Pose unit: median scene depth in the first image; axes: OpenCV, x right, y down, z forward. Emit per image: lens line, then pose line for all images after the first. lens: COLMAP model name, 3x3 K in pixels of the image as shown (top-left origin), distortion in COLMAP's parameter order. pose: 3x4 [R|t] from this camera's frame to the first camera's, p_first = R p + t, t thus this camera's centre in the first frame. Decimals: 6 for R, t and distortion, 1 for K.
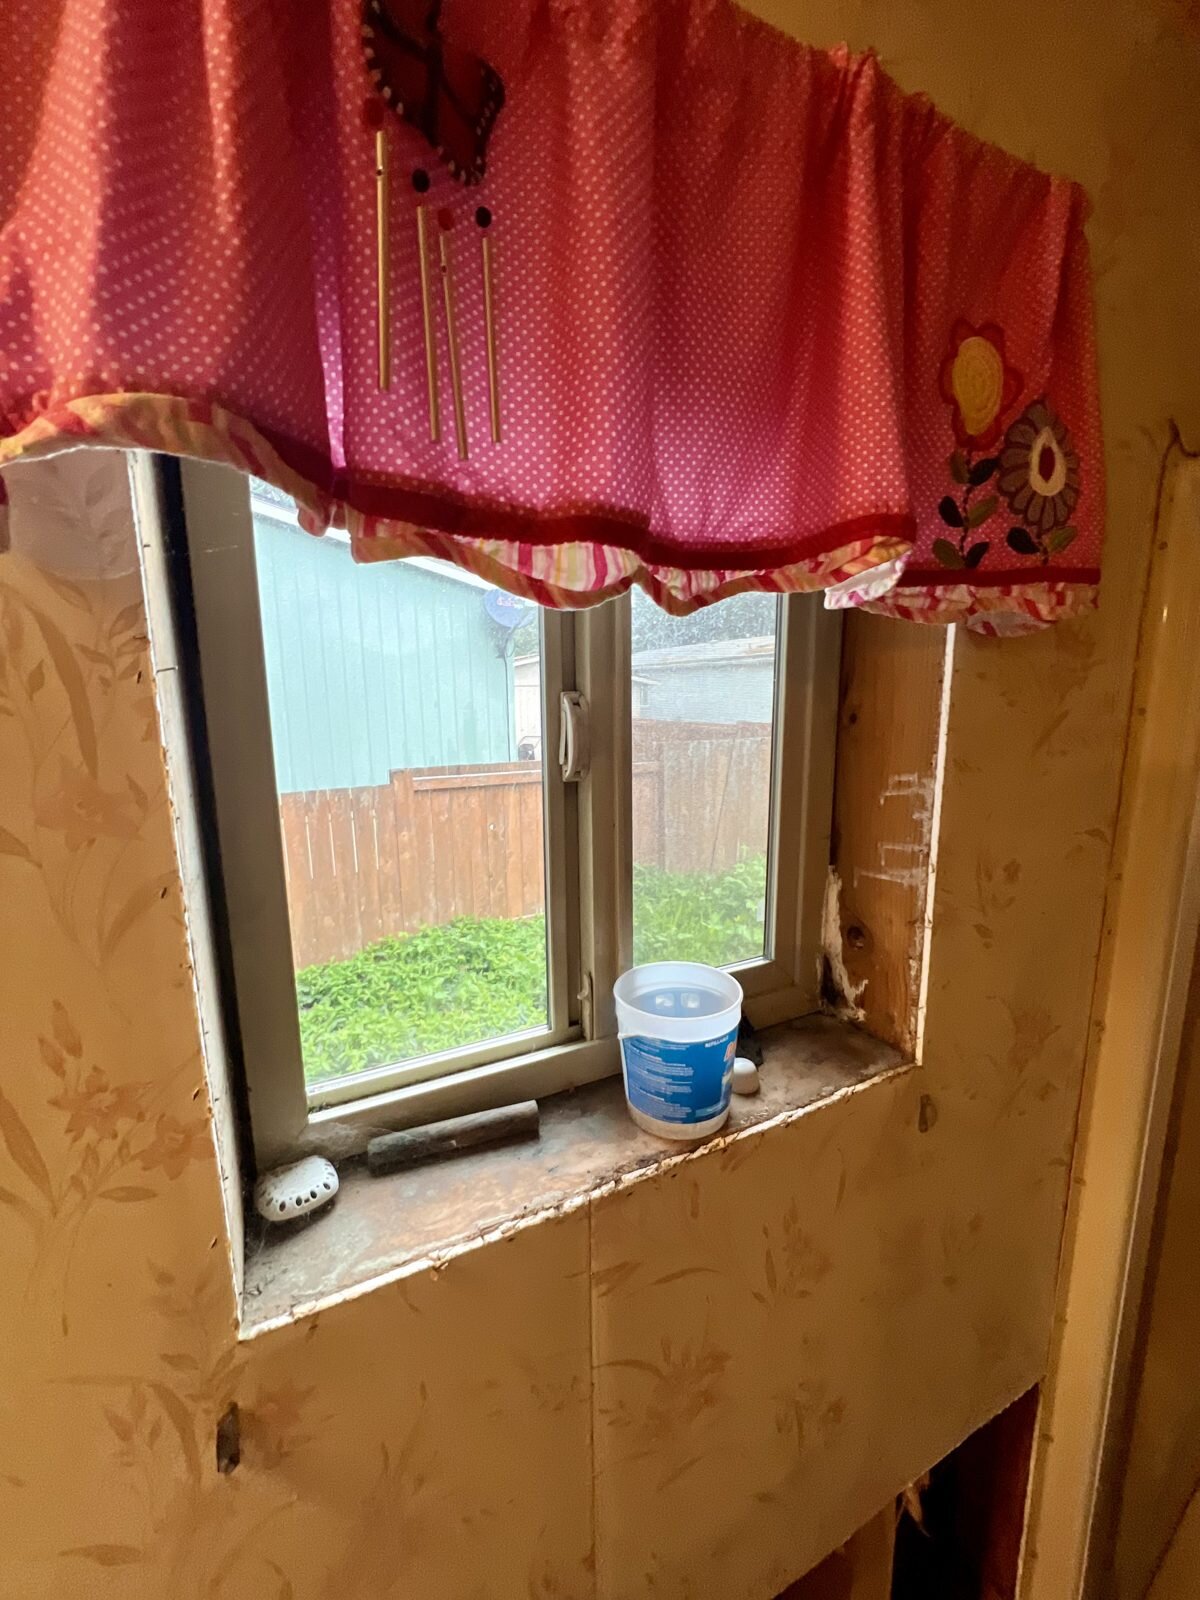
lens RADIAL K [[625.3, 0, 604.9], [0, 625.3, 801.3], [0, 0, 1]] dist [-0.003861, 0.000768]
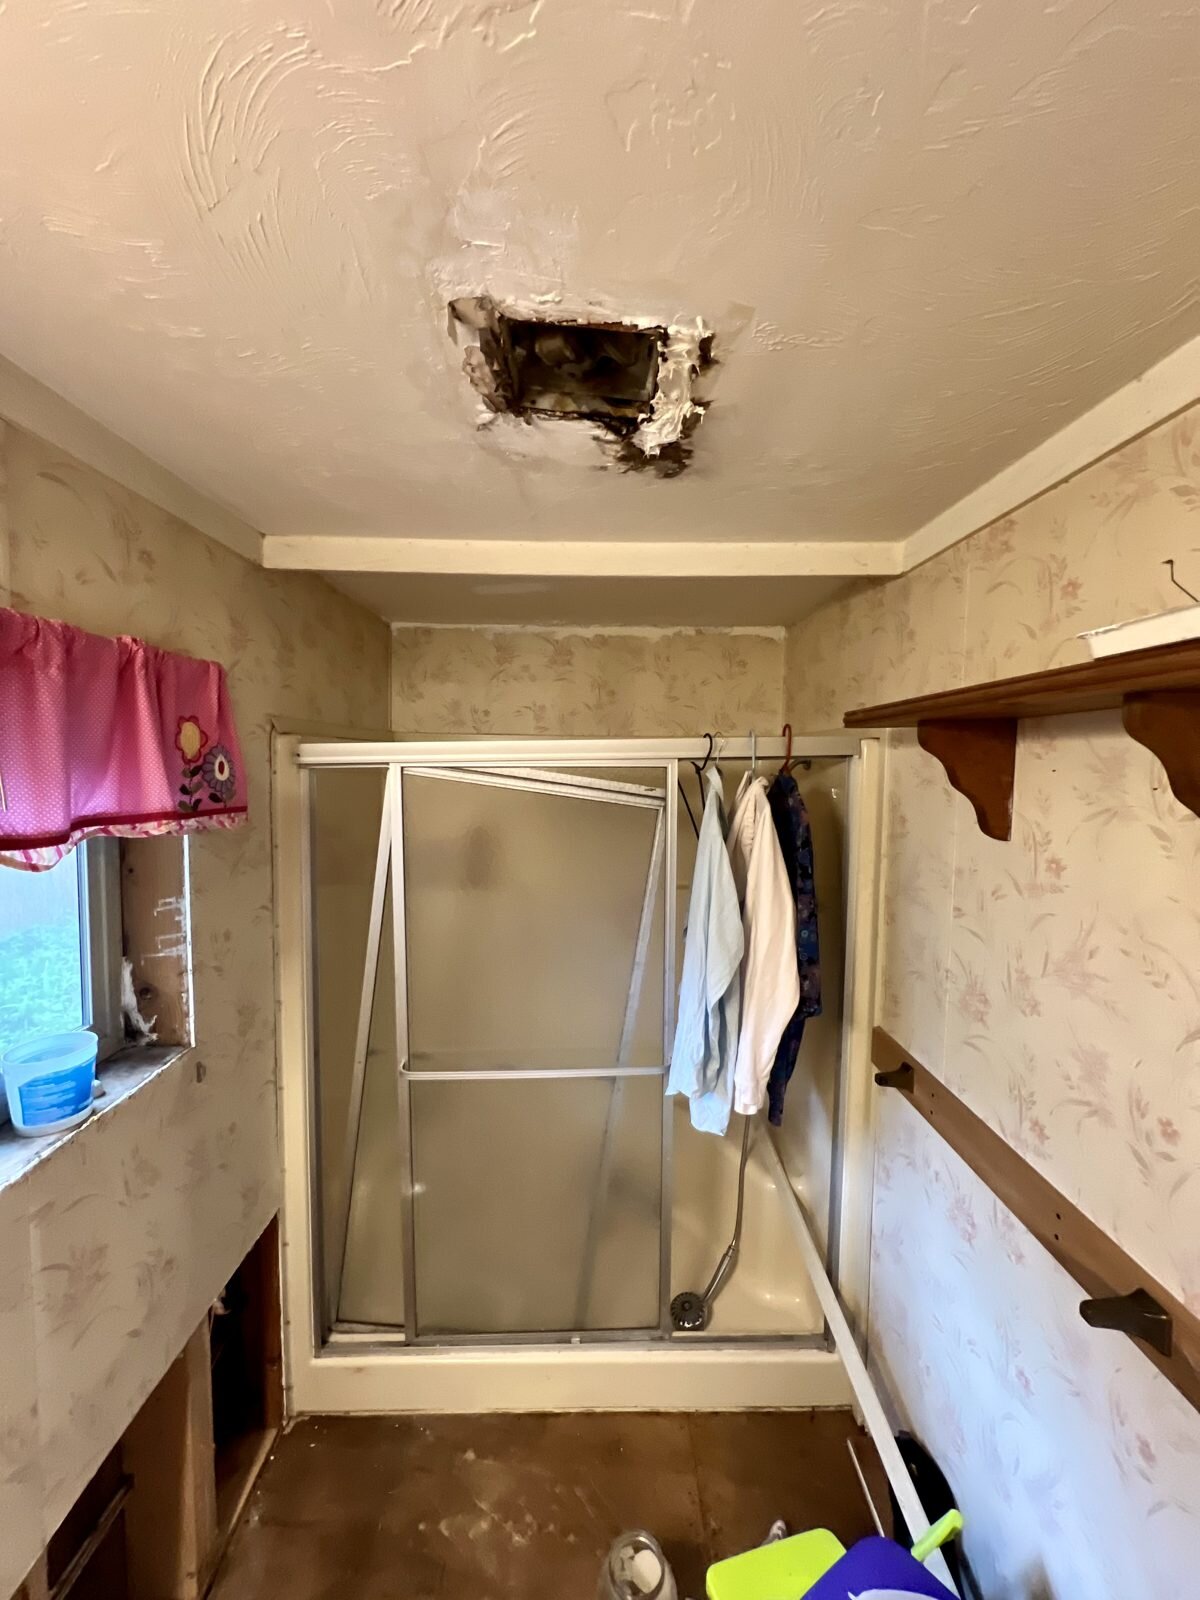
lens RADIAL K [[625.3, 0, 604.0], [0, 625.3, 799.6], [0, 0, 1]] dist [-0.003861, 0.000768]
pose [[0.414954, -0.036784, 0.909099, -0.760424], [0.136109, 0.990448, -0.022051, -0.128976], [-0.899604, 0.132887, 0.415997, -1.142730]]
